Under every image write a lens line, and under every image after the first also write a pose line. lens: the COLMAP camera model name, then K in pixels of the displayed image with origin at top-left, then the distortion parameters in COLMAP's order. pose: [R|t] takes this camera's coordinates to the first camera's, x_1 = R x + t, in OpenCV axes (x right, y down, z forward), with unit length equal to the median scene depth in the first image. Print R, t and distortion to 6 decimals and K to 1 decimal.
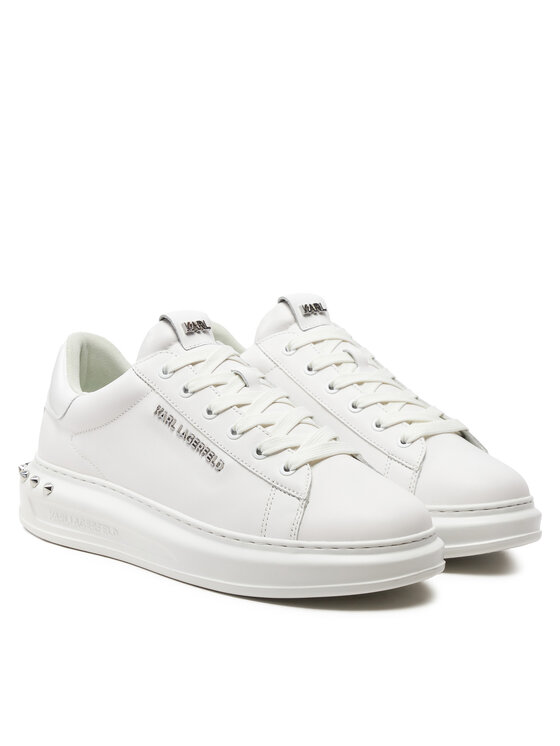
lens RADIAL K [[2701.0, 0, 281.4], [0, 2701.0, 372.3], [0, 0, 1]] dist [-2.079130, 0.000000]
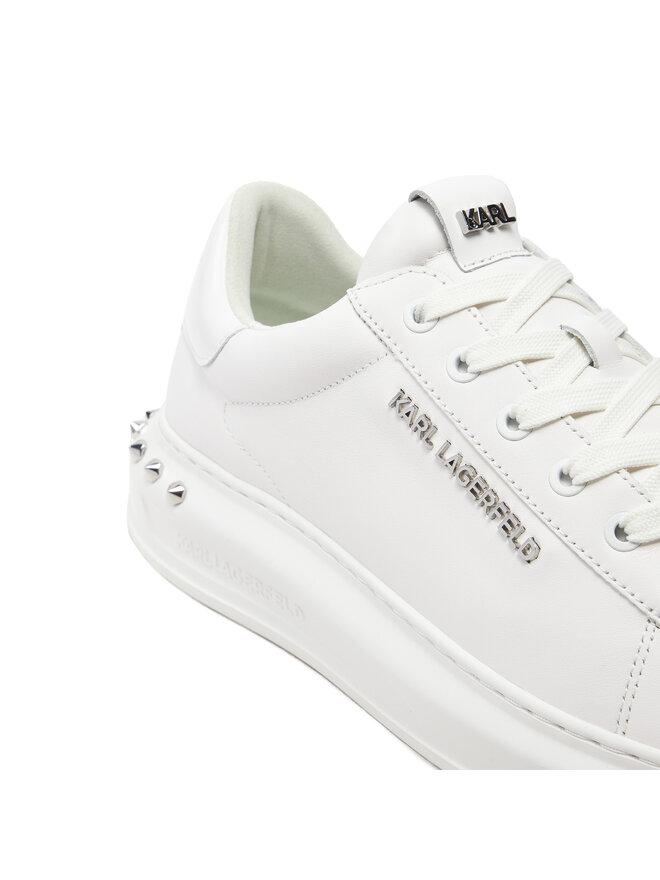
lens RADIAL K [[1569.0, 0, 329.7], [0, 1569.0, 437.7], [0, 0, 1]] dist [-0.251082, 0.000000]
pose [[0.996502, 0.059162, -0.059017, -0.041430], [-0.044252, 0.972685, 0.227872, -0.041898], [0.070886, -0.224464, 0.971901, 0.729914]]
